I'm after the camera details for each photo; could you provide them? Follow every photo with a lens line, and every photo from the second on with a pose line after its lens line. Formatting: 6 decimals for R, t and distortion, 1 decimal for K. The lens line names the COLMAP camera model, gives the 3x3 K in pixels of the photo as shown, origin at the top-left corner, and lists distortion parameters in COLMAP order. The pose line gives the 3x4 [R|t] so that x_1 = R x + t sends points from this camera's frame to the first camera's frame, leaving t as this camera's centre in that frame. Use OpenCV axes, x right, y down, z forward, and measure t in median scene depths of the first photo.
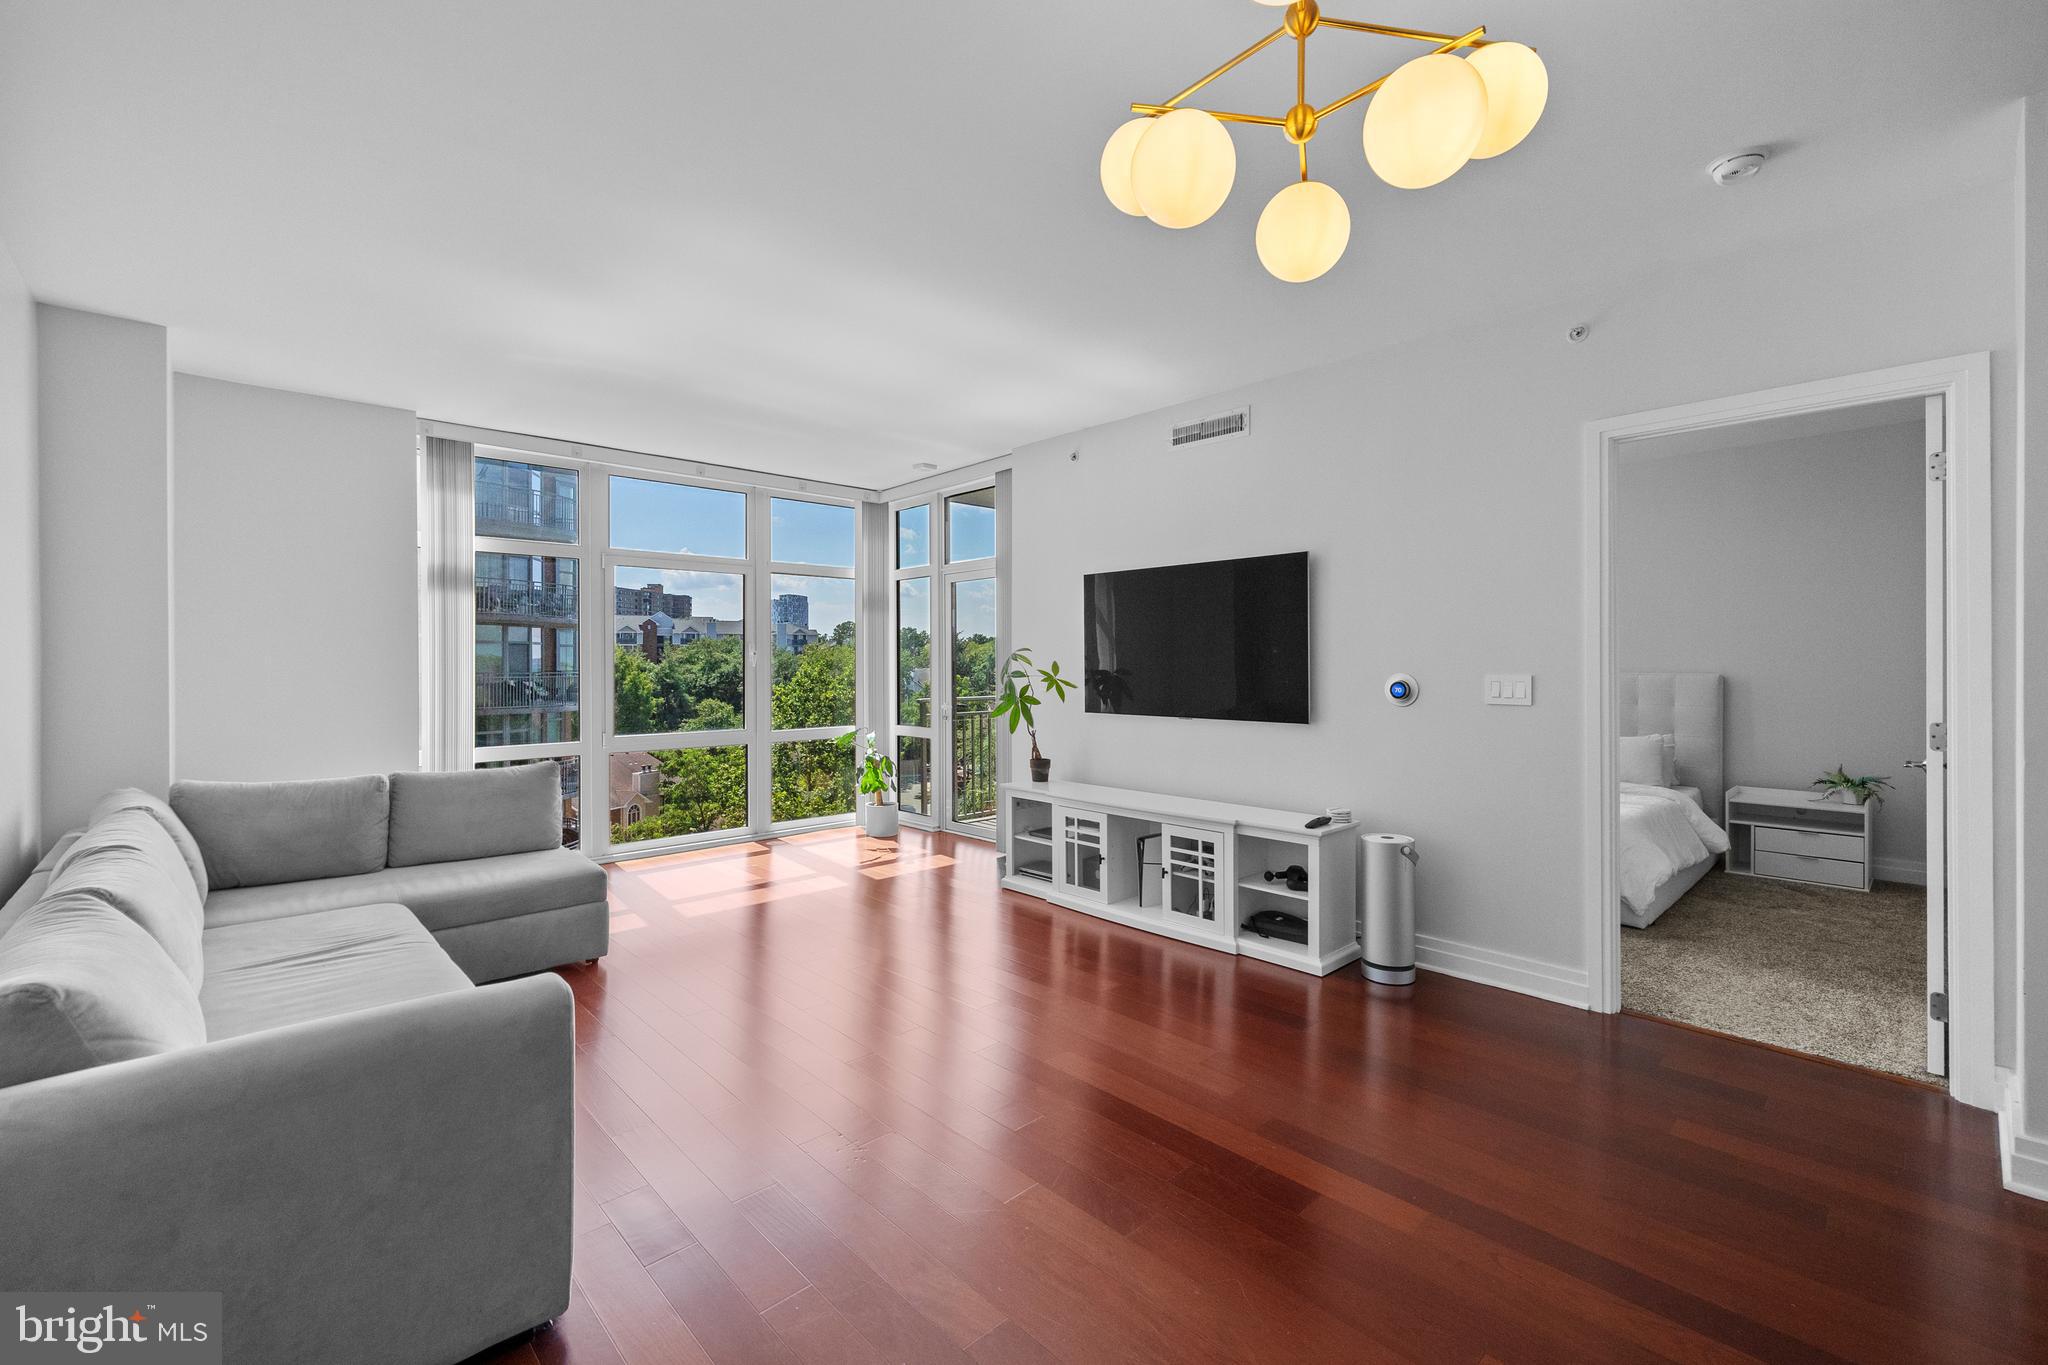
lens RADIAL K [[873.8, 0, 1024.5], [0, 873.8, 664.5], [0, 0, 1]] dist [-0.000227, 0.000168]
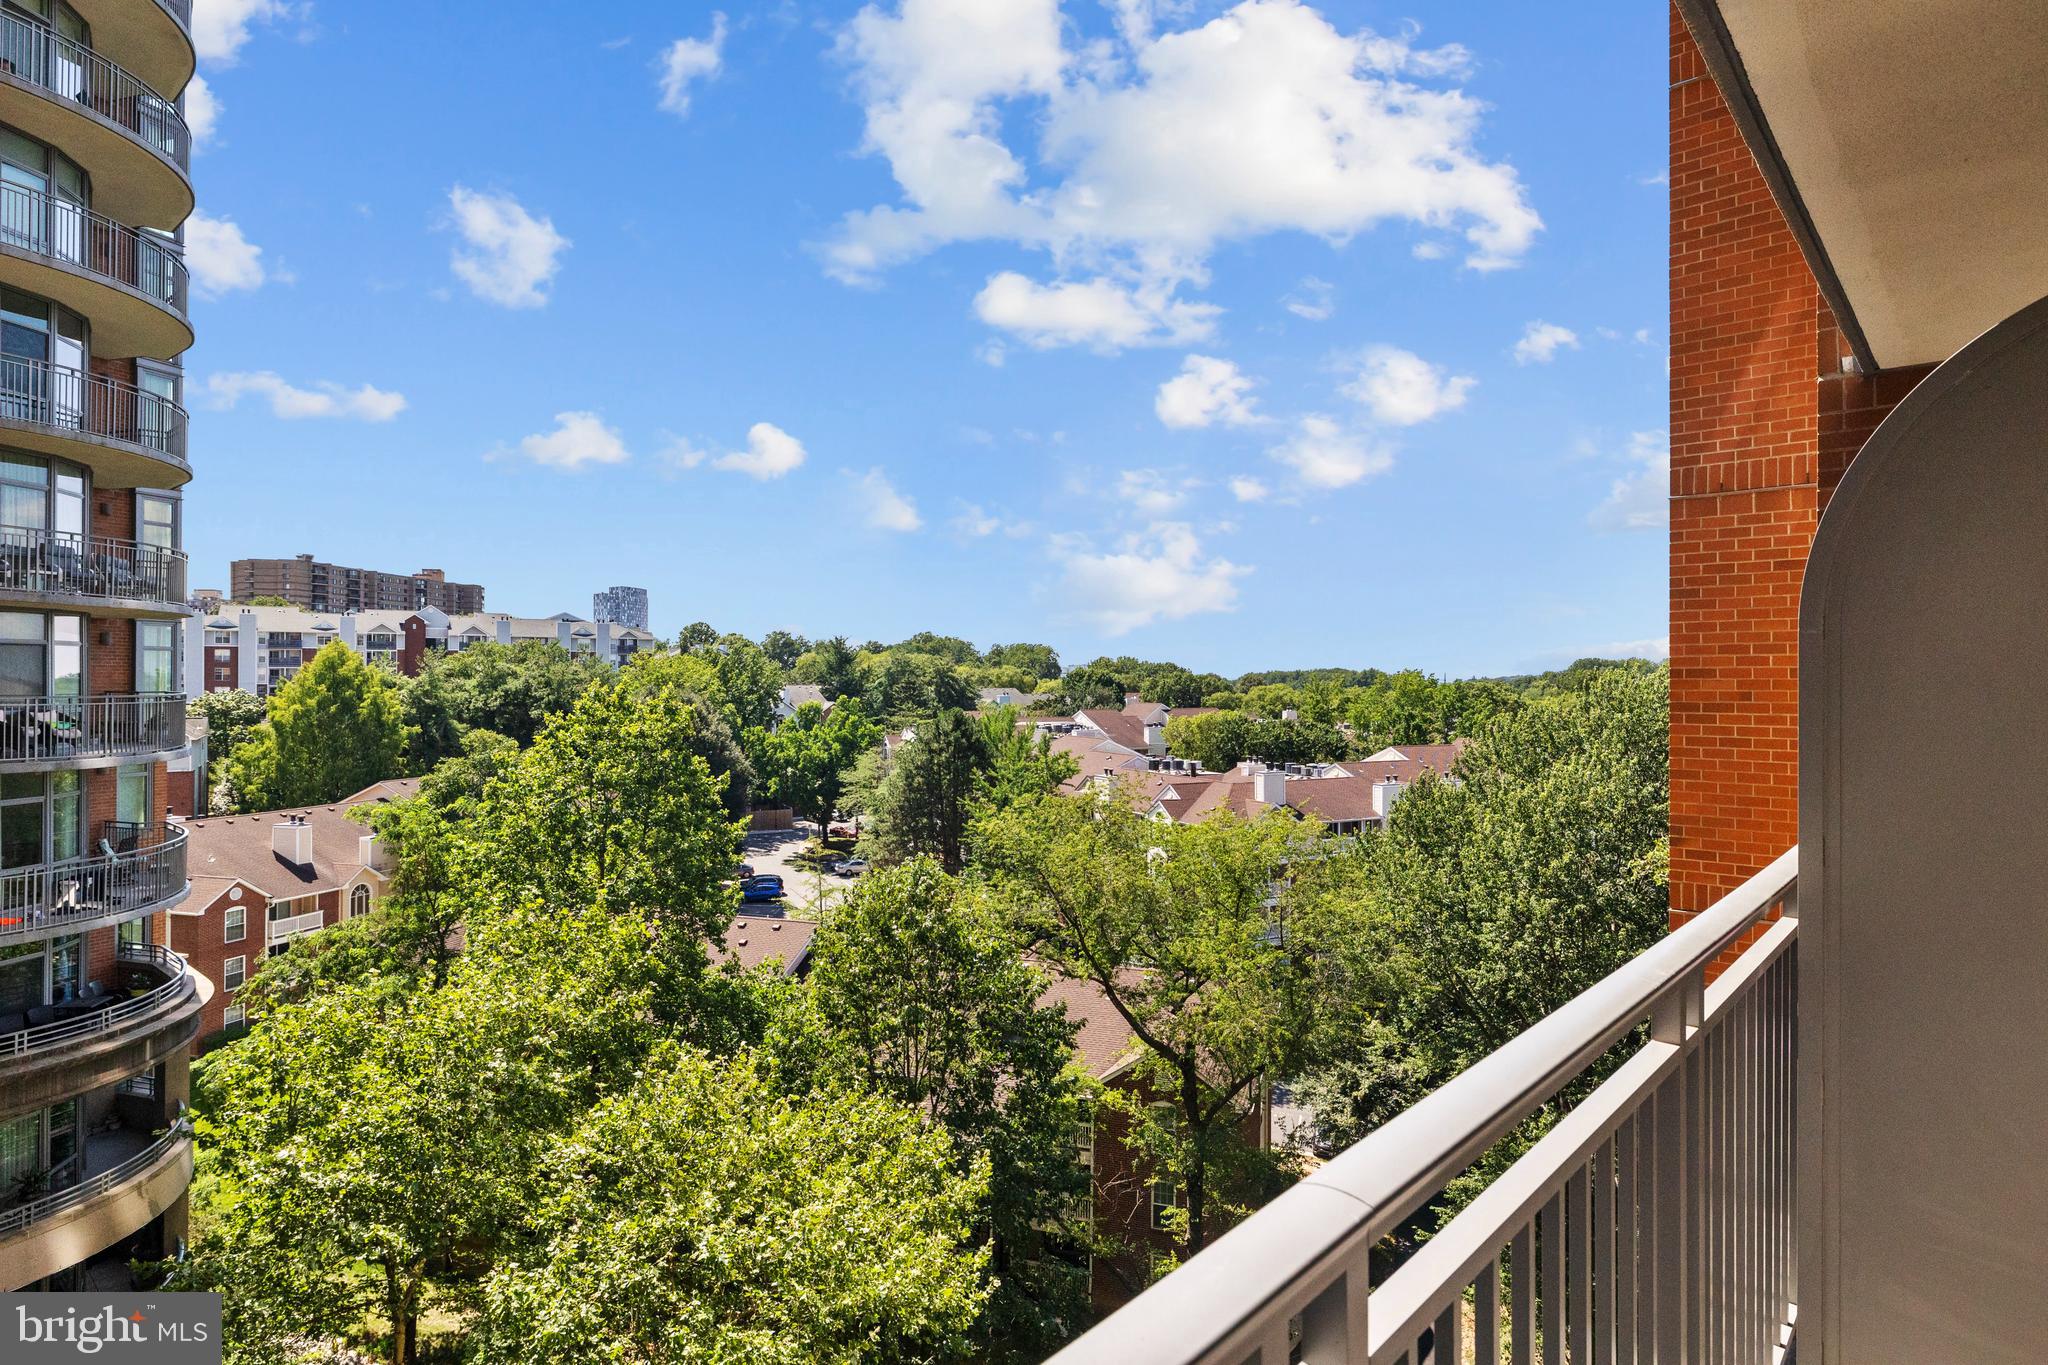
lens RADIAL K [[1102.9, 0, 1024.0], [0, 1102.9, 682.5], [0, 0, 1]] dist [-0.000066, -0.000387]
pose [[0.996552, 0.006859, 0.082691, -0.030445], [-0.006987, 0.999975, 0.001257, -0.023483], [-0.082680, -0.001830, 0.996574, 1.364734]]
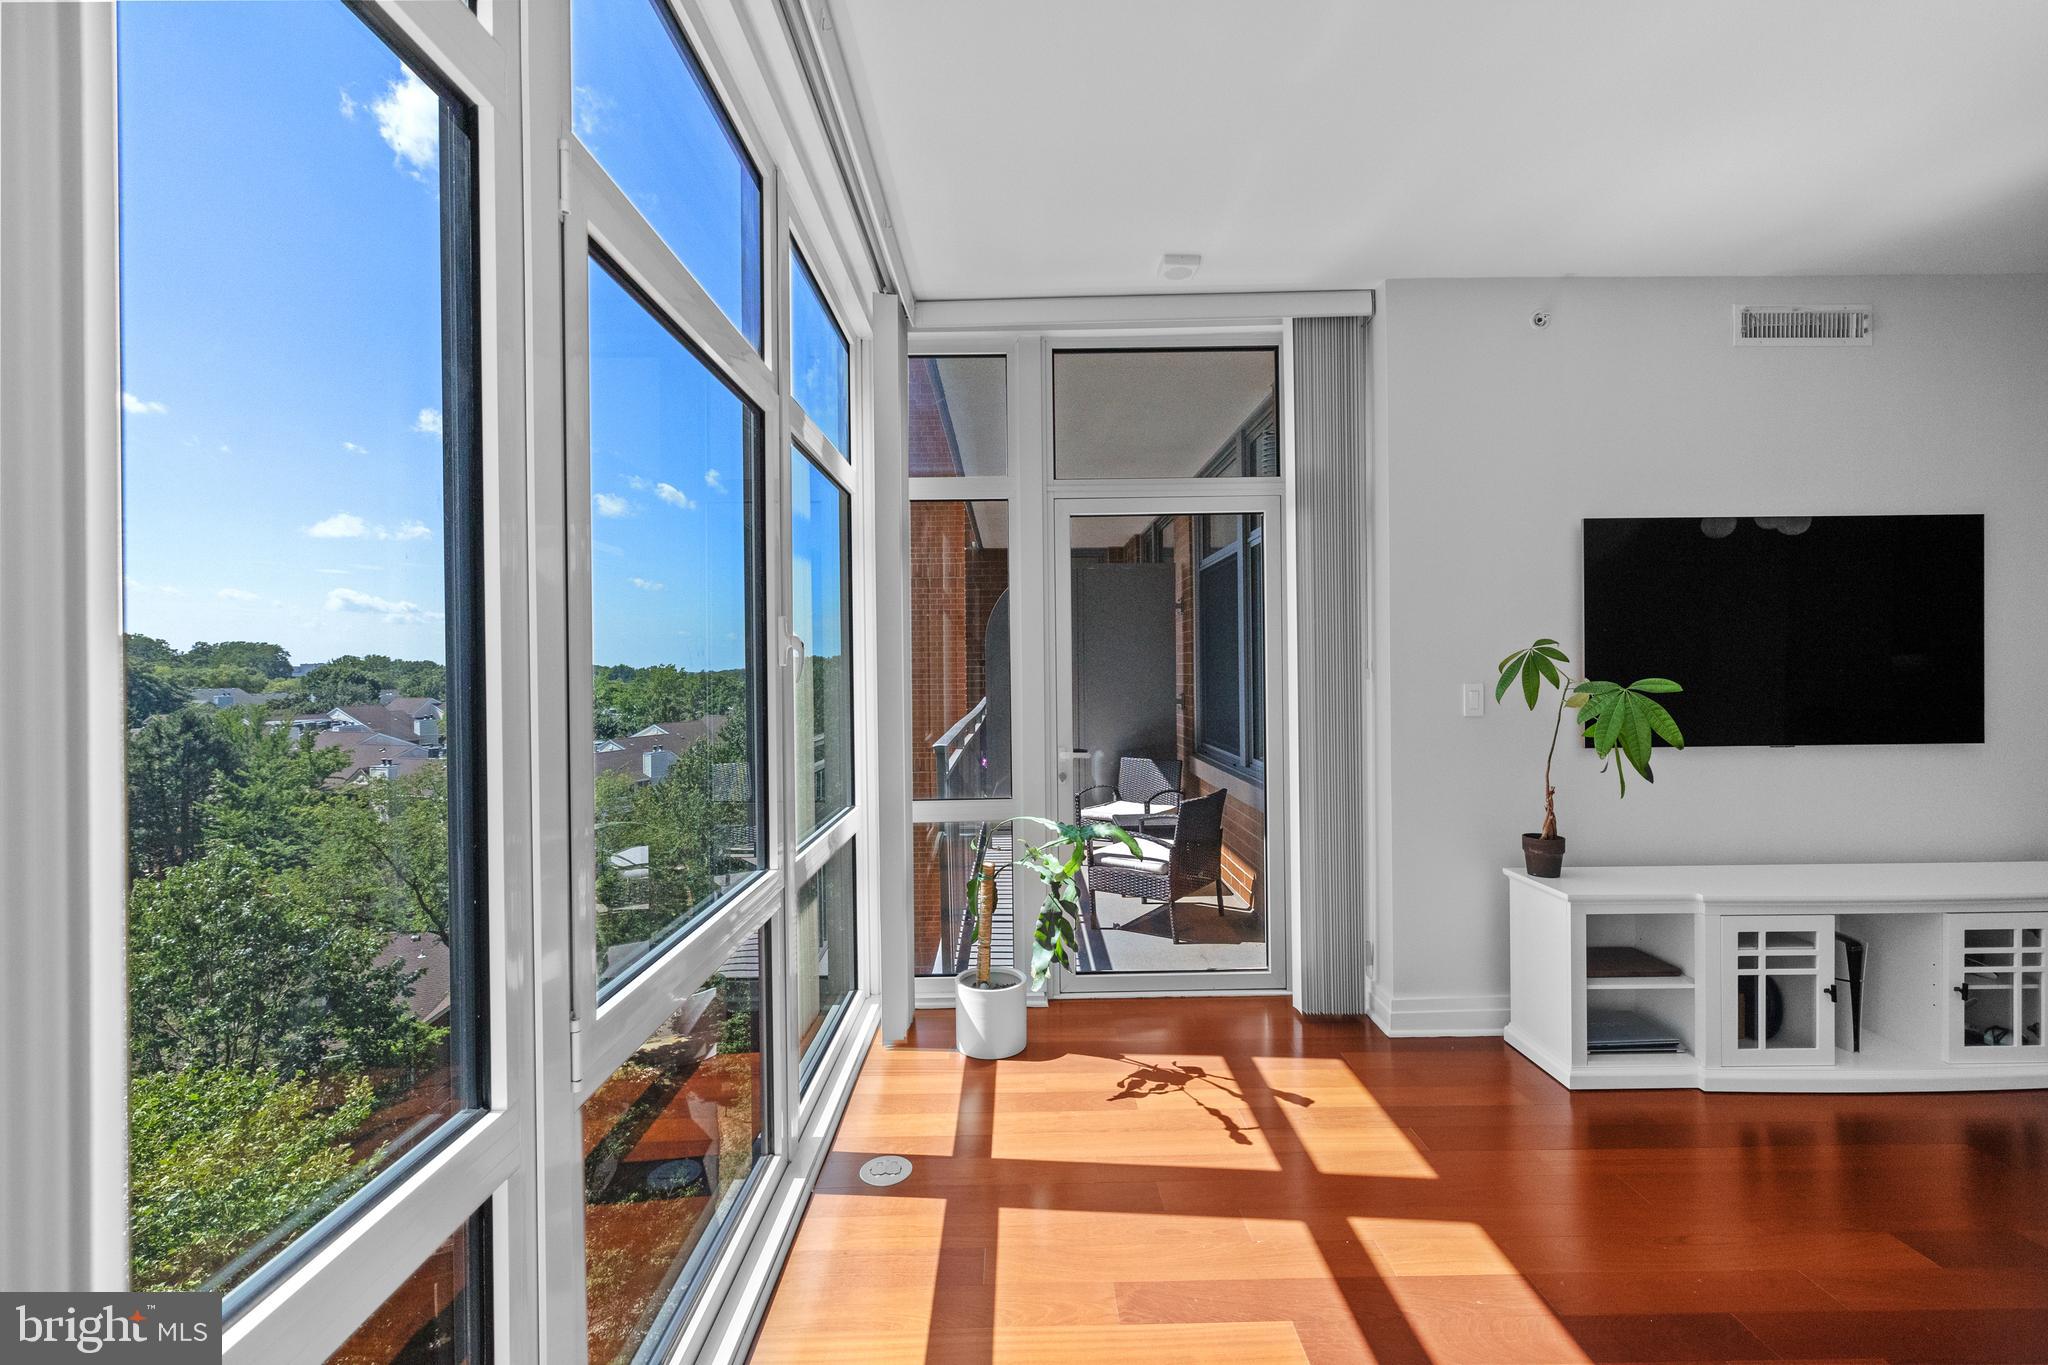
lens RADIAL K [[863.4, 0, 1015.2], [0, 863.4, 670.9], [0, 0, 1]] dist [-0.000990, -0.000224]
pose [[0.684228, -0.005969, 0.729243, -0.607075], [0.010862, 0.999939, -0.002006, -0.000974], [-0.729187, 0.009294, 0.684251, 0.844720]]
